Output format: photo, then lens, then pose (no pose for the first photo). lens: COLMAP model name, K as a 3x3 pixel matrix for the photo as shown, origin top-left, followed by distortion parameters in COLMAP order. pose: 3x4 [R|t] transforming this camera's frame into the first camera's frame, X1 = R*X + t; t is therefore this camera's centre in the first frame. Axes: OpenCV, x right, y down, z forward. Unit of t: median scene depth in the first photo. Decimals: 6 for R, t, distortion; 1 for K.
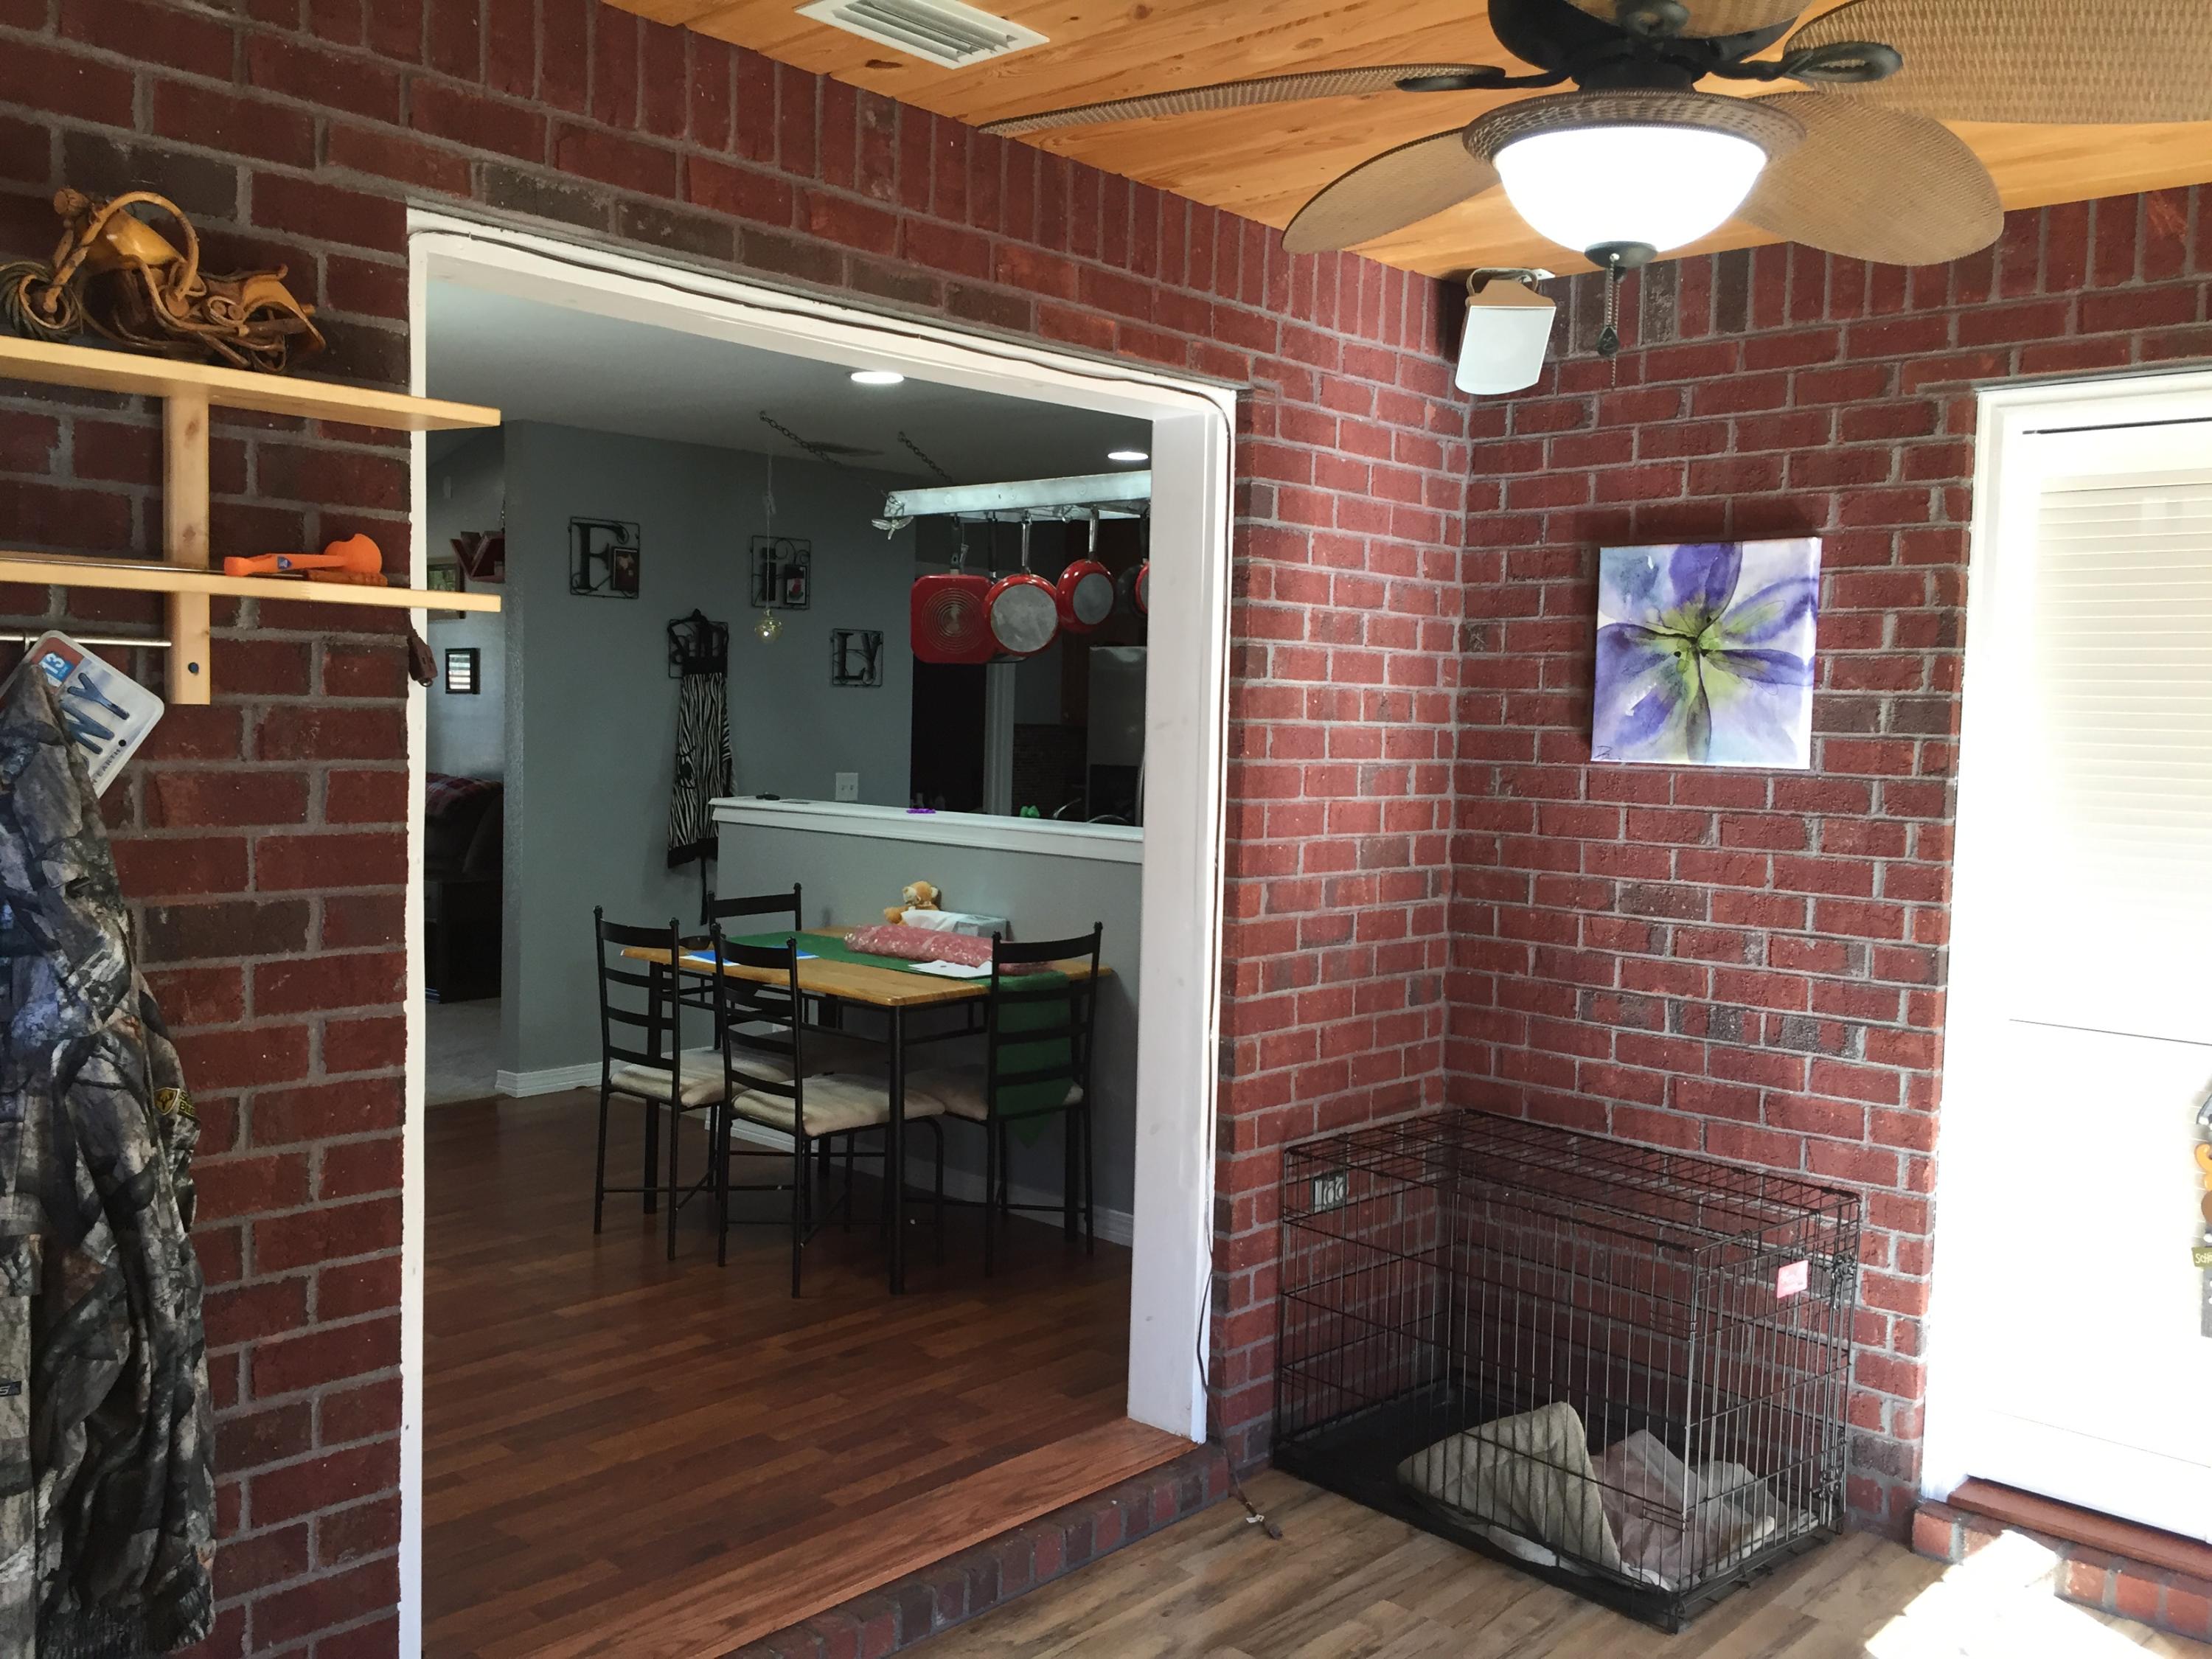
lens RADIAL K [[1906.3, 0, 1110.9], [0, 1906.3, 831.4], [0, 0, 1]] dist [0.082627, -0.114940]
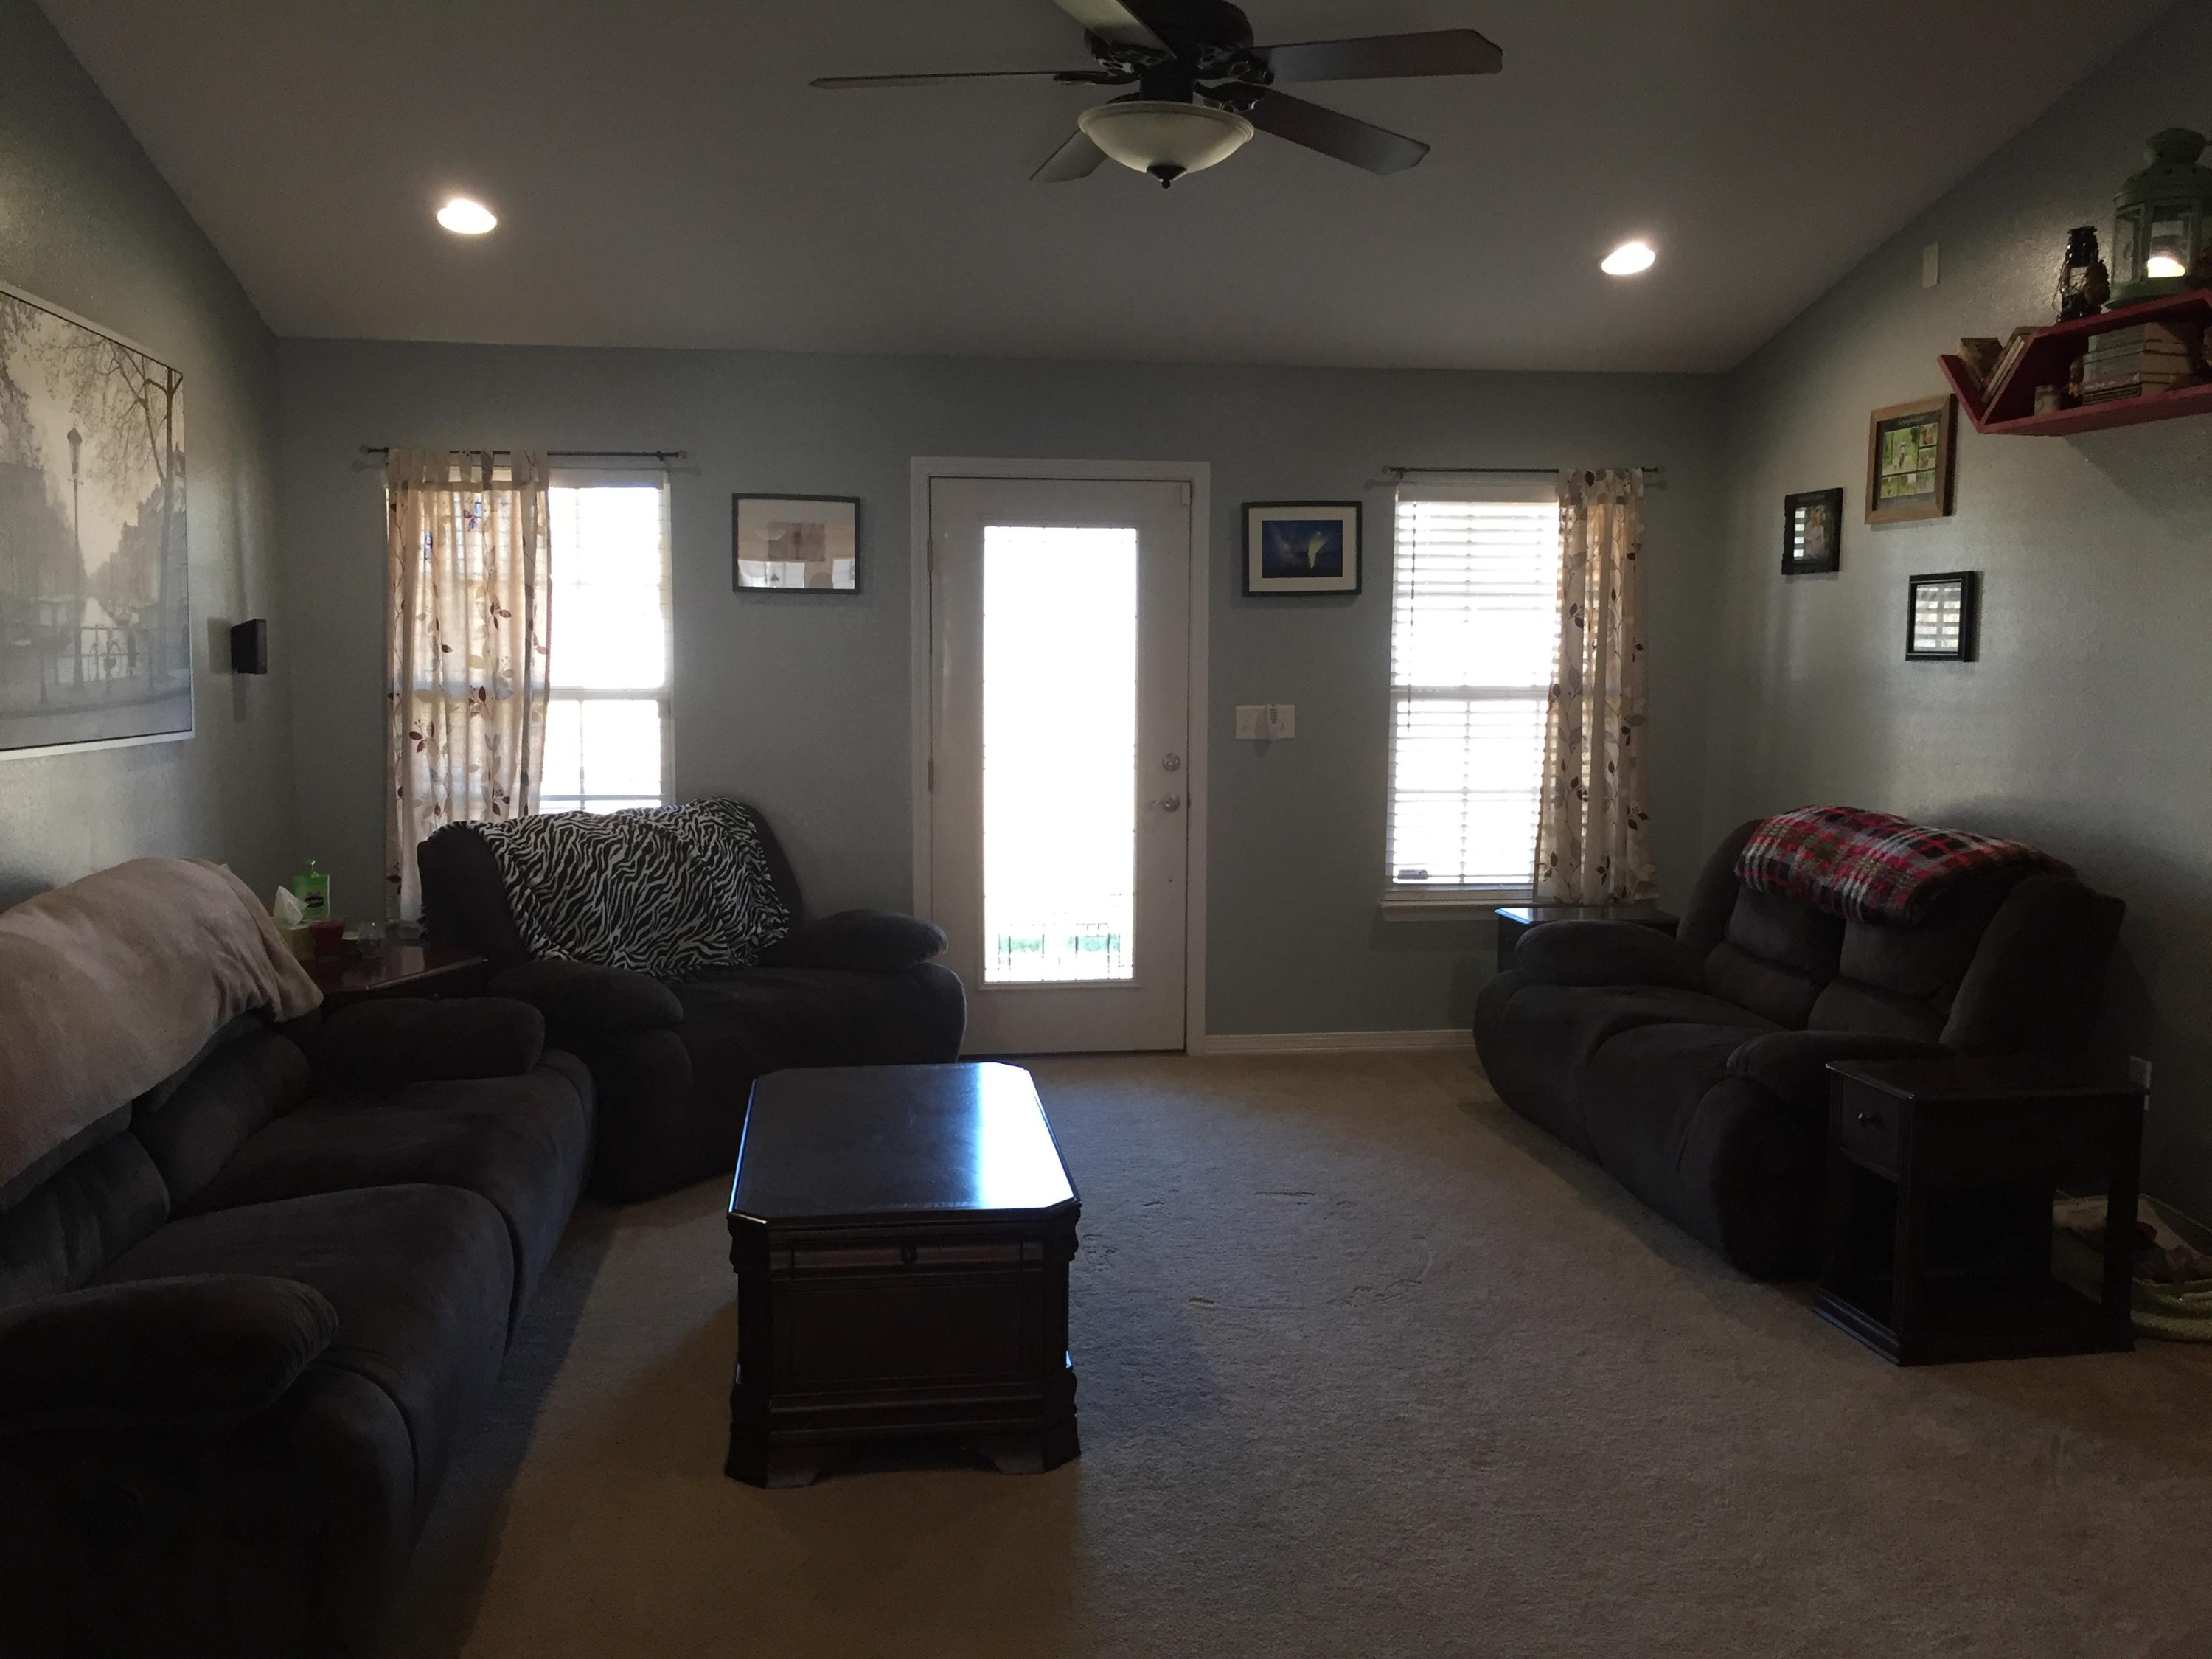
lens RADIAL K [[1906.3, 0, 1105.5], [0, 1906.3, 827.5], [0, 0, 1]] dist [0.082627, -0.114940]
pose [[0.771468, 0.046773, -0.634546, -0.263364], [-0.027772, 0.998819, 0.039859, -0.060276], [0.635661, -0.013127, 0.771857, 0.666317]]
